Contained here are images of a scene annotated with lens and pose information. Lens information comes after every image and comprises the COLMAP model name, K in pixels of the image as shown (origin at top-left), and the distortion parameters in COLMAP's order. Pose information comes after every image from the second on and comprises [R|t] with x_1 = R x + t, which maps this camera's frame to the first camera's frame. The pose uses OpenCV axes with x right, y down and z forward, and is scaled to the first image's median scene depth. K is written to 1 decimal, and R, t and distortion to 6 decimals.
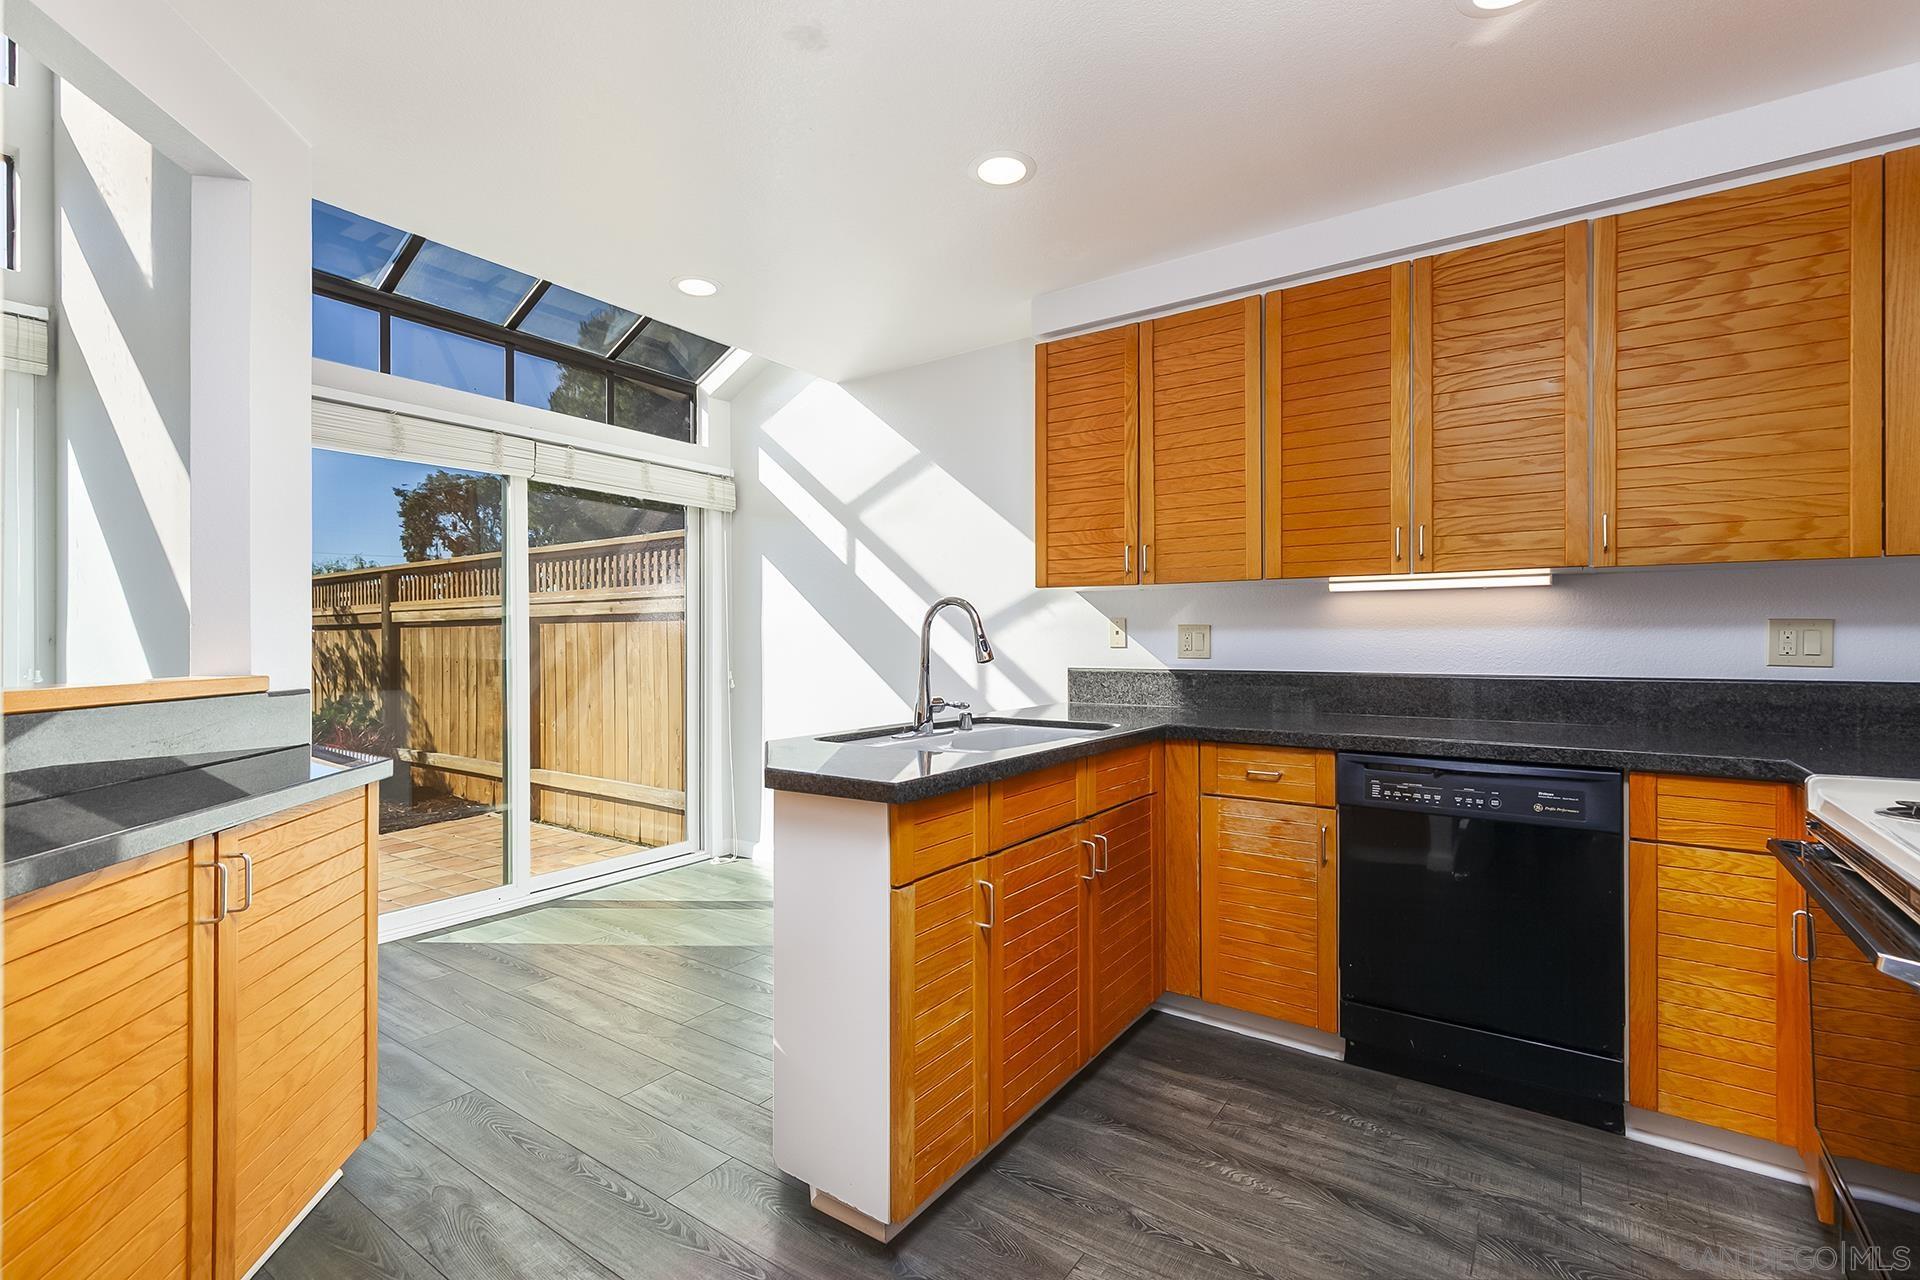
lens RADIAL K [[871.7, 0, 972.9], [0, 871.7, 640.3], [0, 0, 1]] dist [0.005607, -0.000036]
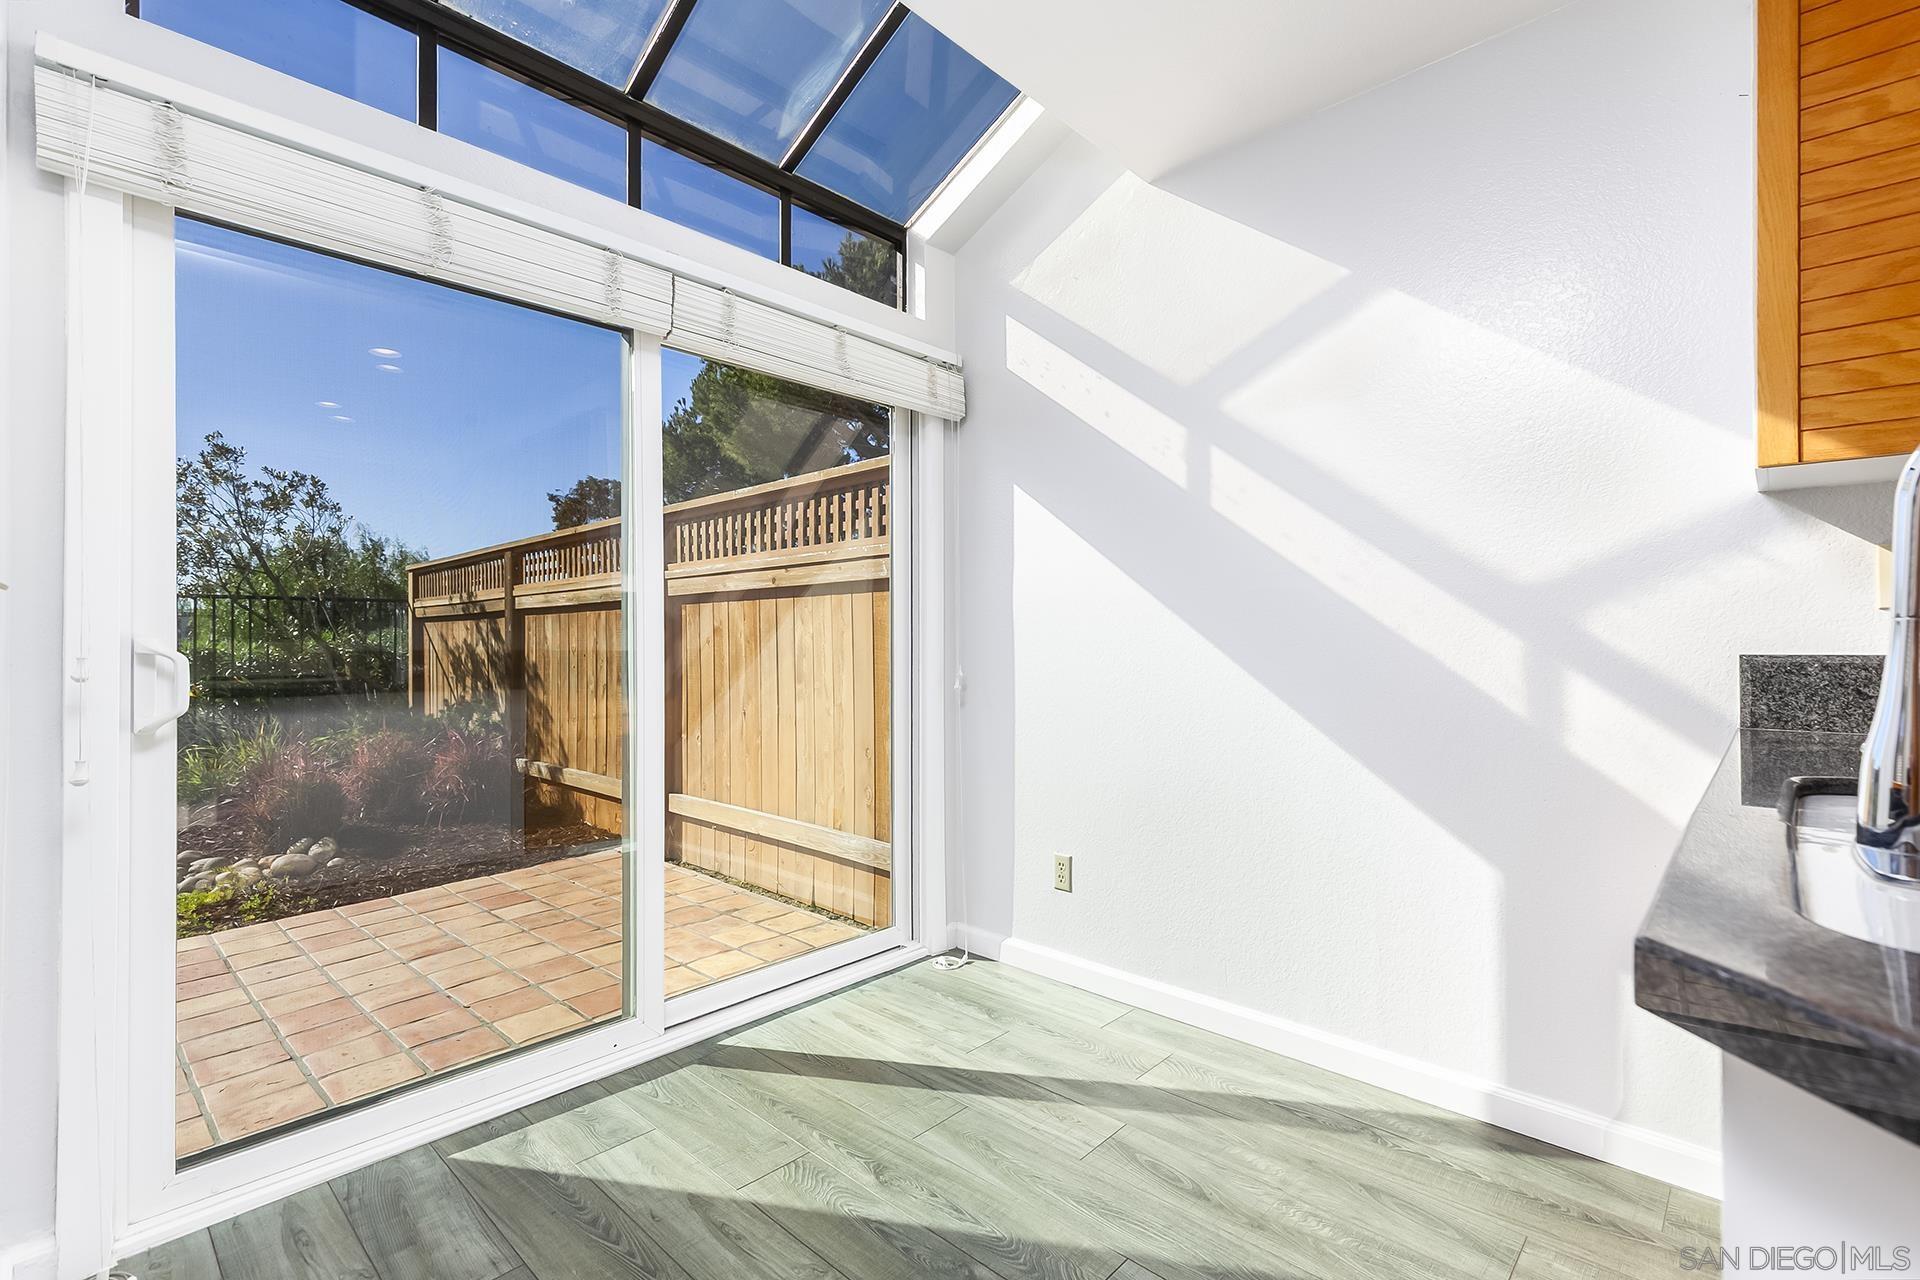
lens RADIAL K [[871.7, 0, 966.4], [0, 871.7, 641.9], [0, 0, 1]] dist [0.005607, -0.000036]
pose [[0.989564, 0.001158, -0.144088, -0.157769], [-0.001651, 0.999993, -0.003303, 0.018517], [0.144083, 0.003507, 0.989559, 0.318815]]
